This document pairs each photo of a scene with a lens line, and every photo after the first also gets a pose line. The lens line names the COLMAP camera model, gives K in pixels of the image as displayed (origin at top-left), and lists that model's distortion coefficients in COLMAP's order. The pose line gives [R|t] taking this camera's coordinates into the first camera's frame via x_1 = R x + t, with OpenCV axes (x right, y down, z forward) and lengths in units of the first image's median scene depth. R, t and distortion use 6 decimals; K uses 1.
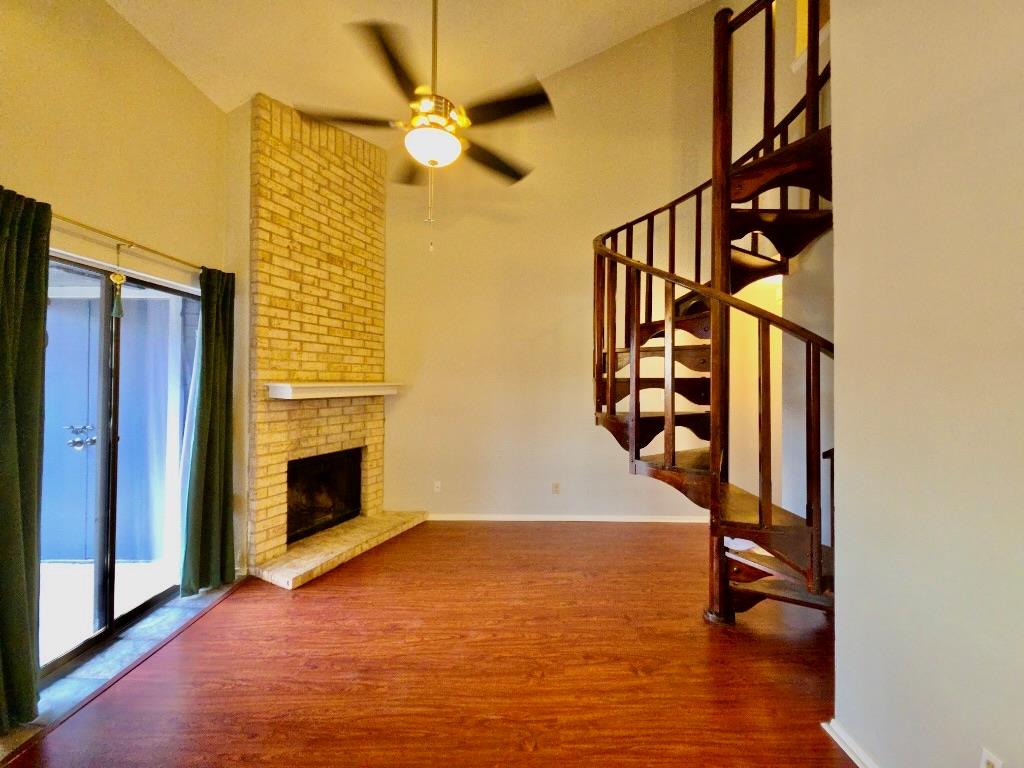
lens RADIAL K [[407.6, 0, 516.2], [0, 407.6, 378.1], [0, 0, 1]] dist [0.009763, -0.004650]
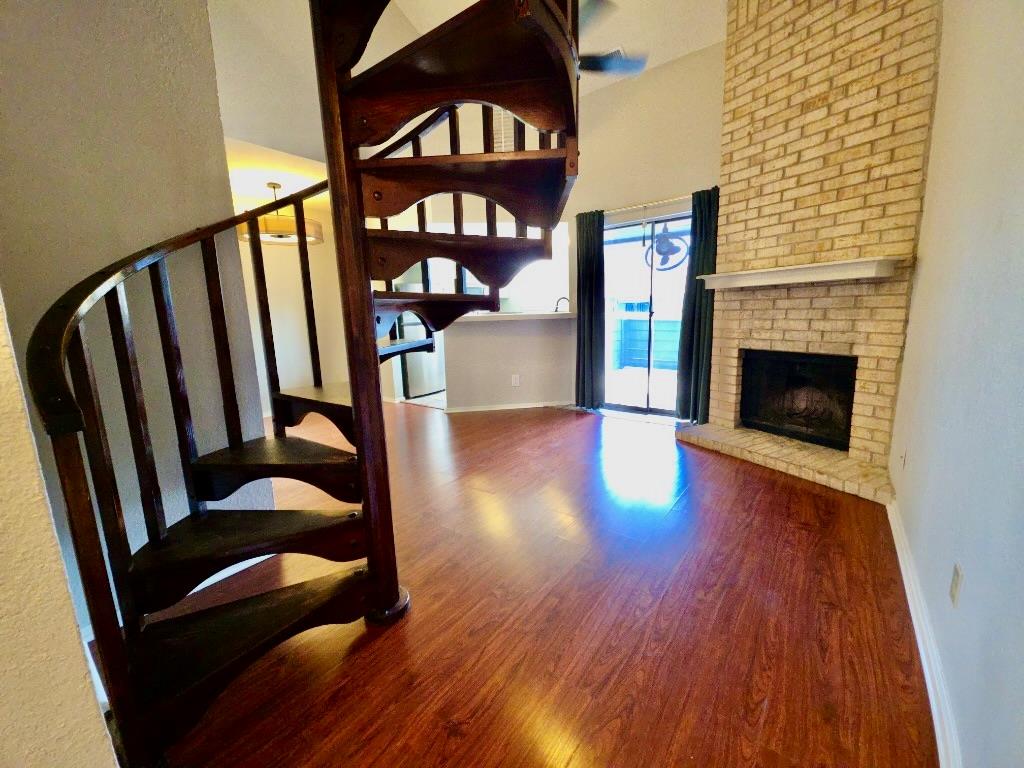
lens RADIAL K [[407.6, 0, 512.4], [0, 407.6, 378.3], [0, 0, 1]] dist [0.009763, -0.004650]
pose [[-0.629061, 0.143260, -0.764041, 0.594988], [0.034659, 0.987063, 0.156541, 0.084314], [0.776583, 0.071993, -0.625888, 1.110804]]
